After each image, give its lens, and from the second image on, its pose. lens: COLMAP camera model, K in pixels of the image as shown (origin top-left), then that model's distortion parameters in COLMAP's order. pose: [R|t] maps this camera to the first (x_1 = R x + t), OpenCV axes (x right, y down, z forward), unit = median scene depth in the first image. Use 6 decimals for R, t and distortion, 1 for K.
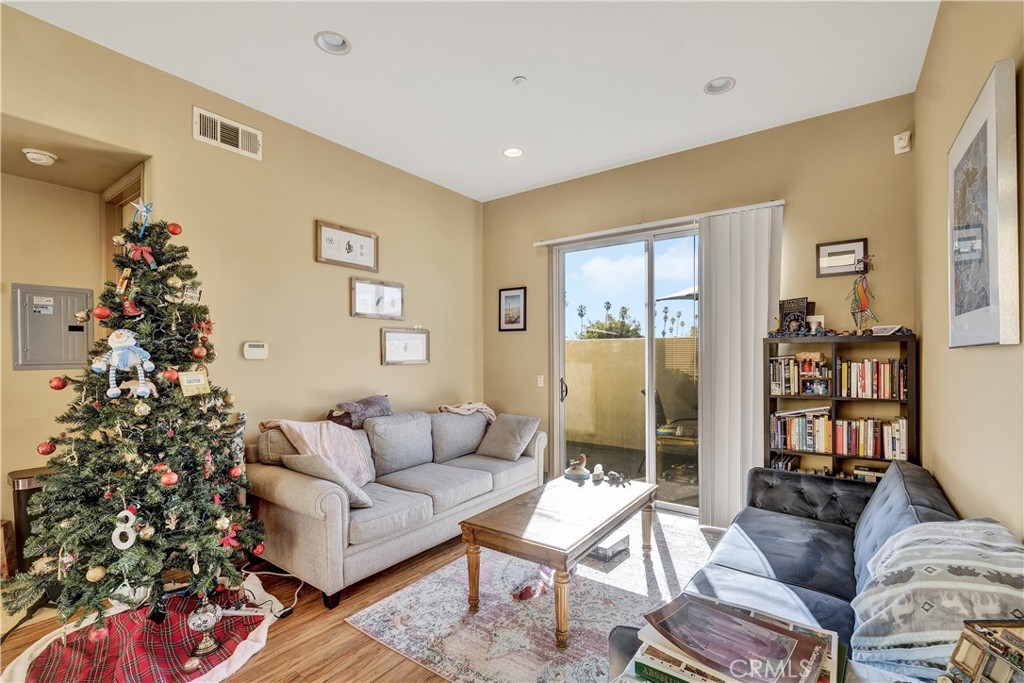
lens RADIAL K [[445.1, 0, 521.0], [0, 445.1, 356.6], [0, 0, 1]] dist [-0.005644, 0.000741]
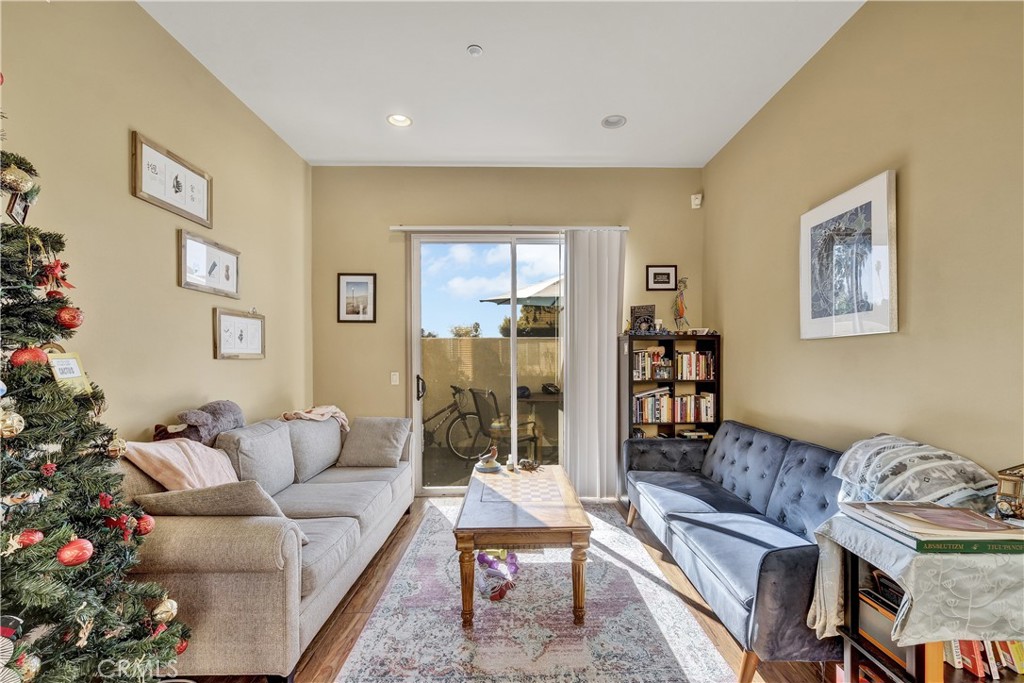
lens RADIAL K [[445.1, 0, 532.6], [0, 445.1, 362.7], [0, 0, 1]] dist [-0.005644, 0.000741]
pose [[0.807471, -0.004598, 0.589889, -0.404884], [0.003411, 0.999989, 0.003126, 0.030165], [-0.589897, -0.000512, 0.807478, 0.152198]]
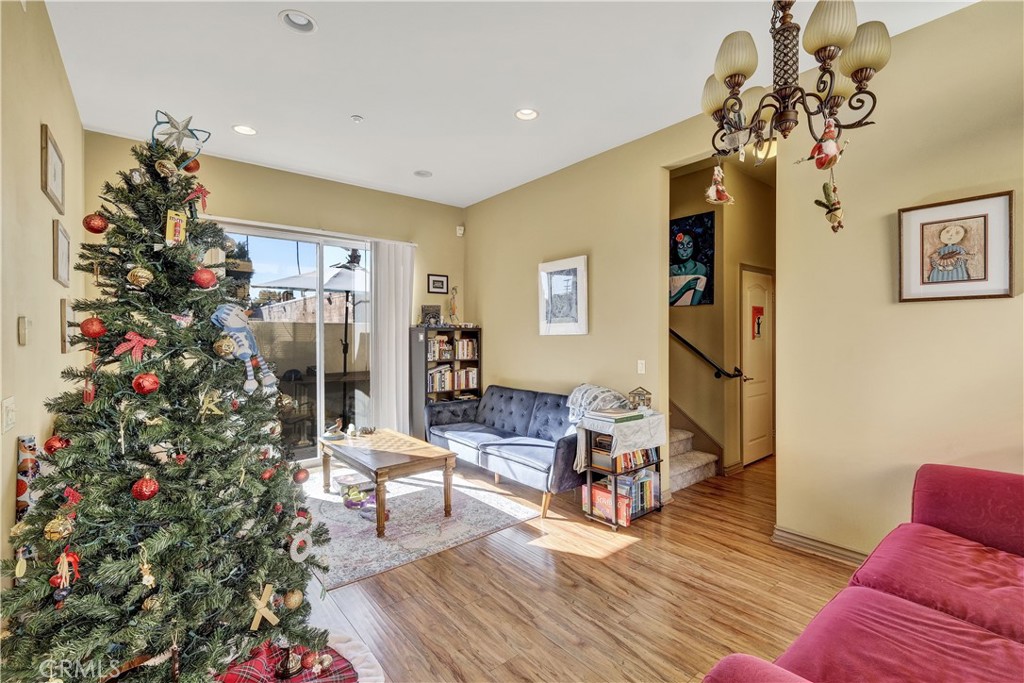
lens RADIAL K [[445.1, 0, 517.6], [0, 445.1, 333.9], [0, 0, 1]] dist [-0.005644, 0.000741]
pose [[0.274953, 0.007102, 0.961431, -0.973523], [0.004912, 0.999949, -0.008791, -0.001422], [-0.961445, 0.007140, 0.274904, 0.199616]]
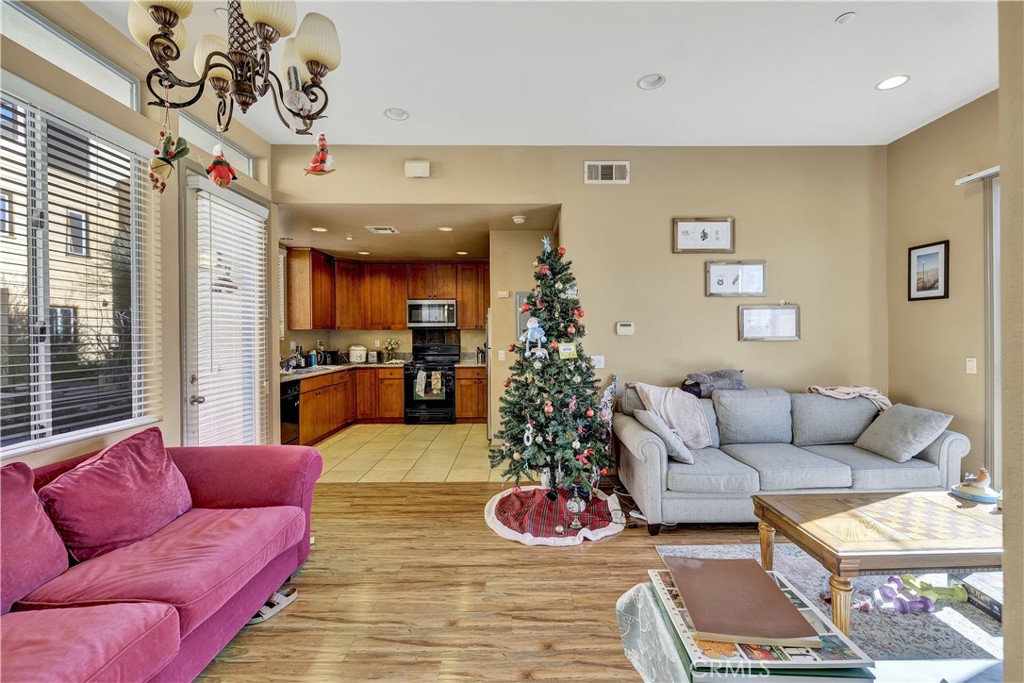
lens RADIAL K [[445.1, 0, 544.1], [0, 445.1, 335.0], [0, 0, 1]] dist [-0.005644, 0.000741]
pose [[0.611087, 0.002276, -0.791560, 0.291446], [0.001773, 0.999989, 0.004245, -0.000578], [0.791562, -0.003998, 0.611076, -0.000187]]
